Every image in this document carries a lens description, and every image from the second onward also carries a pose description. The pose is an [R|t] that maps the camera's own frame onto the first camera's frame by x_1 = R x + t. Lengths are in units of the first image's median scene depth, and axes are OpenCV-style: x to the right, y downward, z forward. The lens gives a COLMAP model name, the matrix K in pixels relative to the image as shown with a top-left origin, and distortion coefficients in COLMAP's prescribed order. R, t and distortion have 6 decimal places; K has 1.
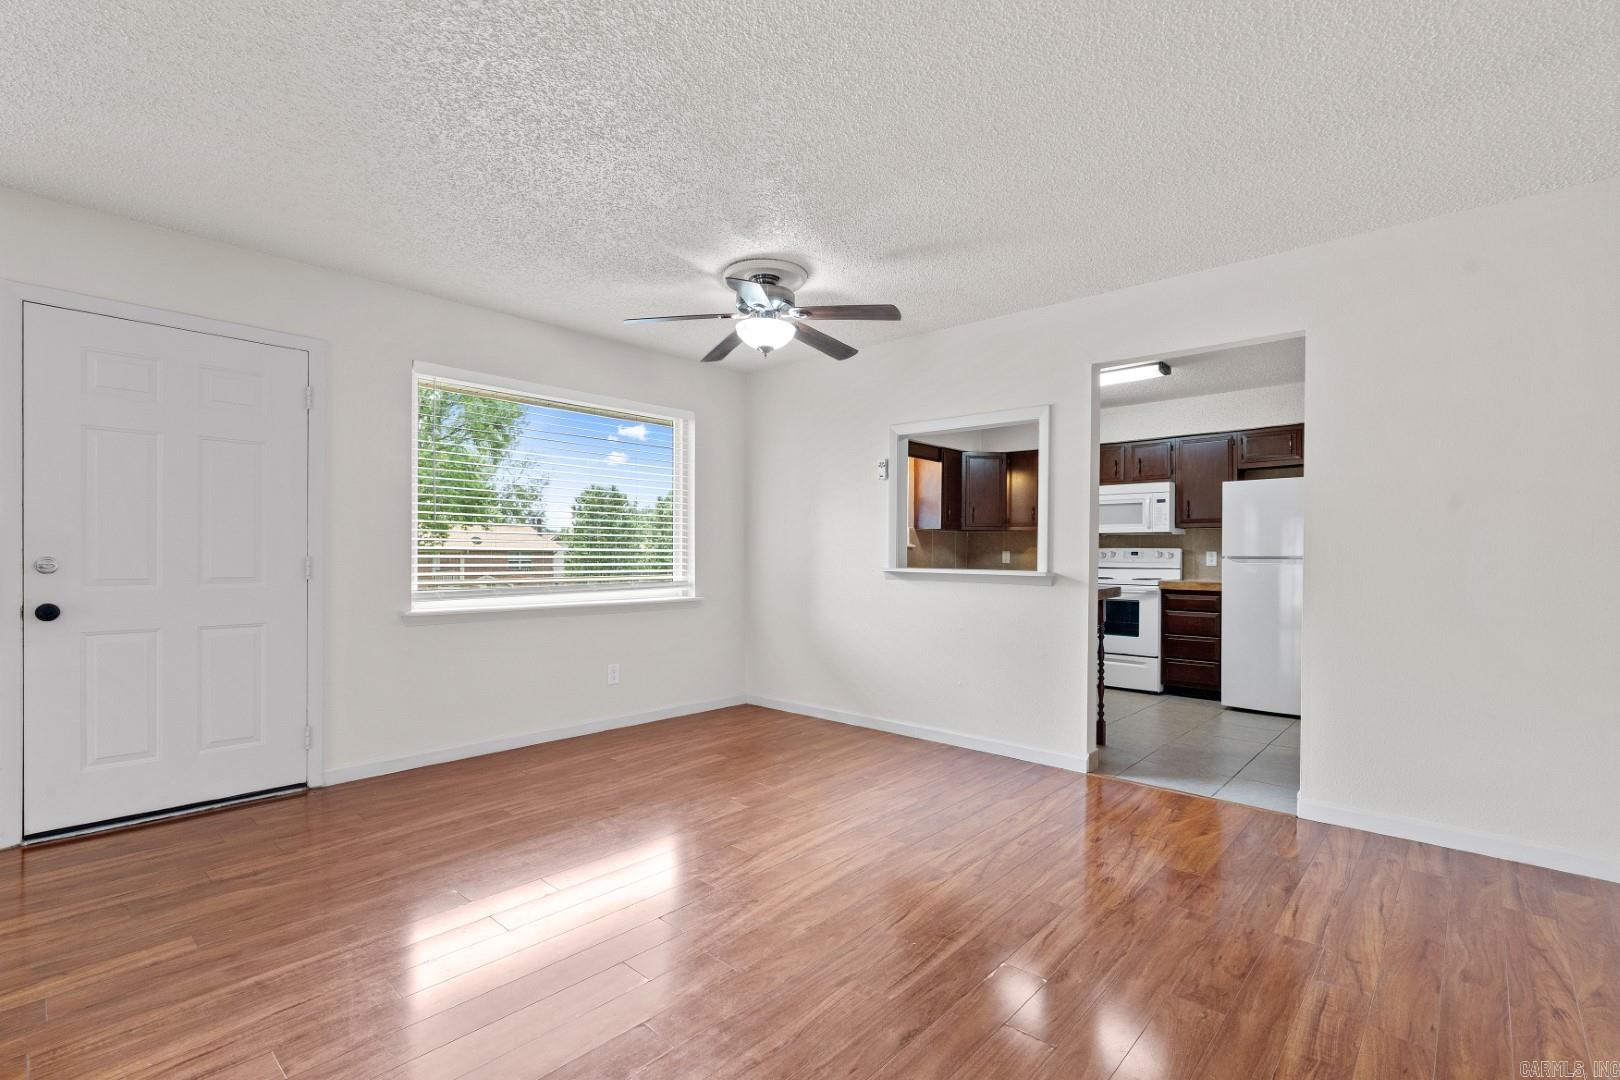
lens RADIAL K [[741.5, 0, 798.7], [0, 741.5, 558.7], [0, 0, 1]] dist [-0.003977, 0.001791]
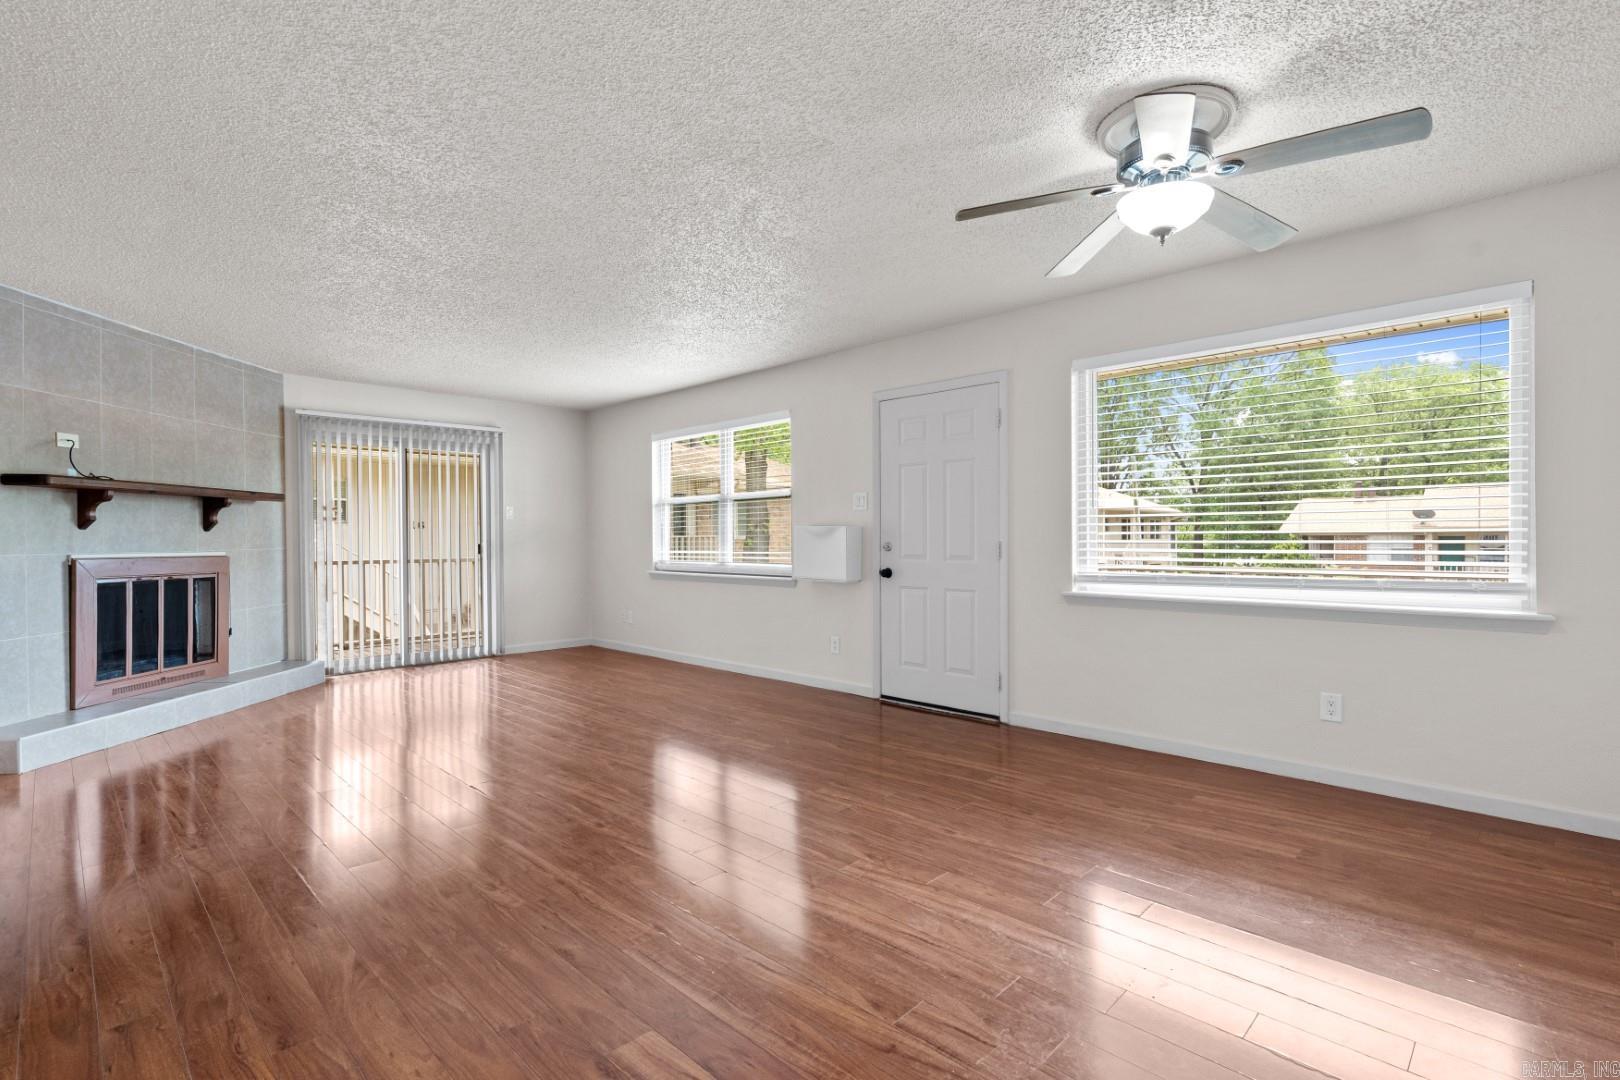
lens RADIAL K [[741.5, 0, 807.6], [0, 741.5, 543.2], [0, 0, 1]] dist [-0.003977, 0.001791]
pose [[-0.029542, -0.002094, -0.999561, 0.479746], [-0.003202, 0.999993, -0.002000, 0.002225], [0.999558, 0.003142, -0.029548, 0.526822]]
